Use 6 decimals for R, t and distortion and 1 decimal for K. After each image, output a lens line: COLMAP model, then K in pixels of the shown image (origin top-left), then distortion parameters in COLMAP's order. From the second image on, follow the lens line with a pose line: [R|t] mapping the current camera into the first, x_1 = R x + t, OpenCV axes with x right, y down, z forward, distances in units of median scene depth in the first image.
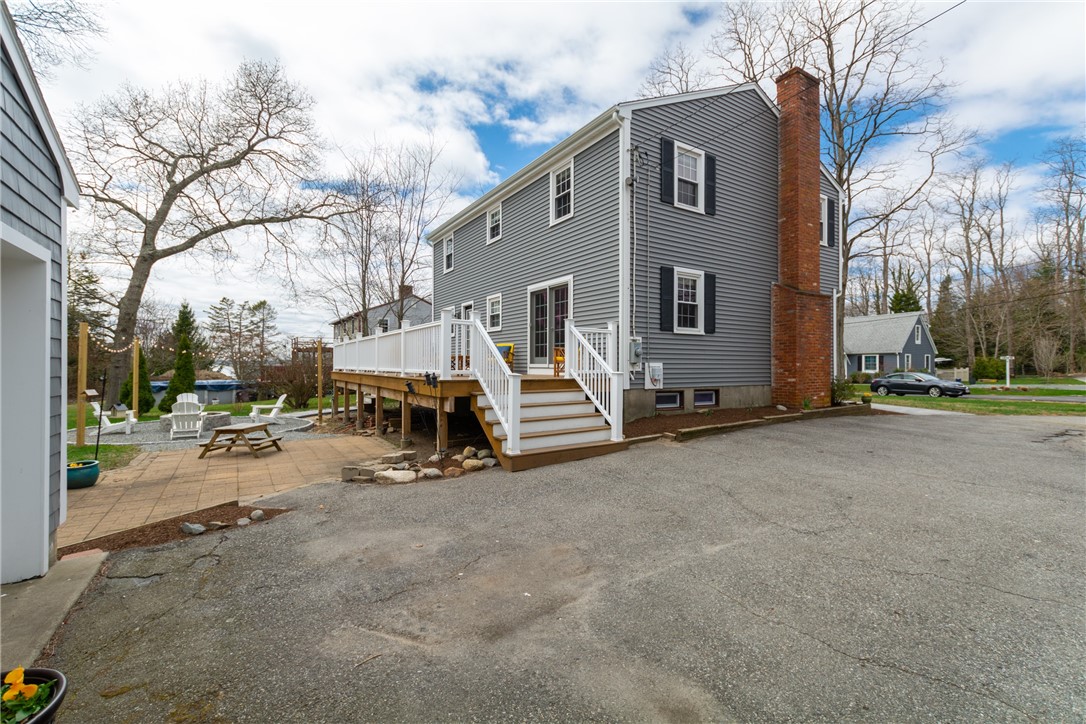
lens RADIAL K [[466.3, 0, 541.3], [0, 466.3, 358.2], [0, 0, 1]] dist [0.001729, -0.000141]
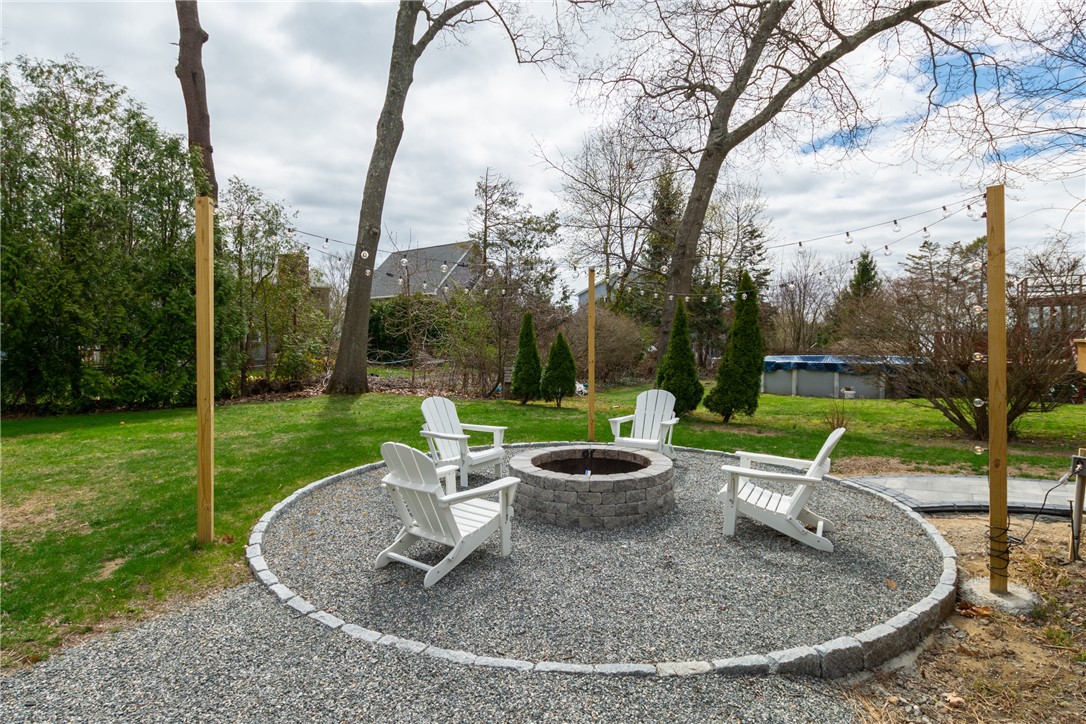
lens RADIAL K [[580.0, 0, 544.1], [0, 580.0, 349.6], [0, 0, 1]] dist [0.000525, 0.000612]
pose [[0.363892, 0.019870, -0.931229, -0.213474], [0.017981, 0.999436, 0.028352, 0.015490], [0.931268, -0.027062, 0.363330, 0.495398]]
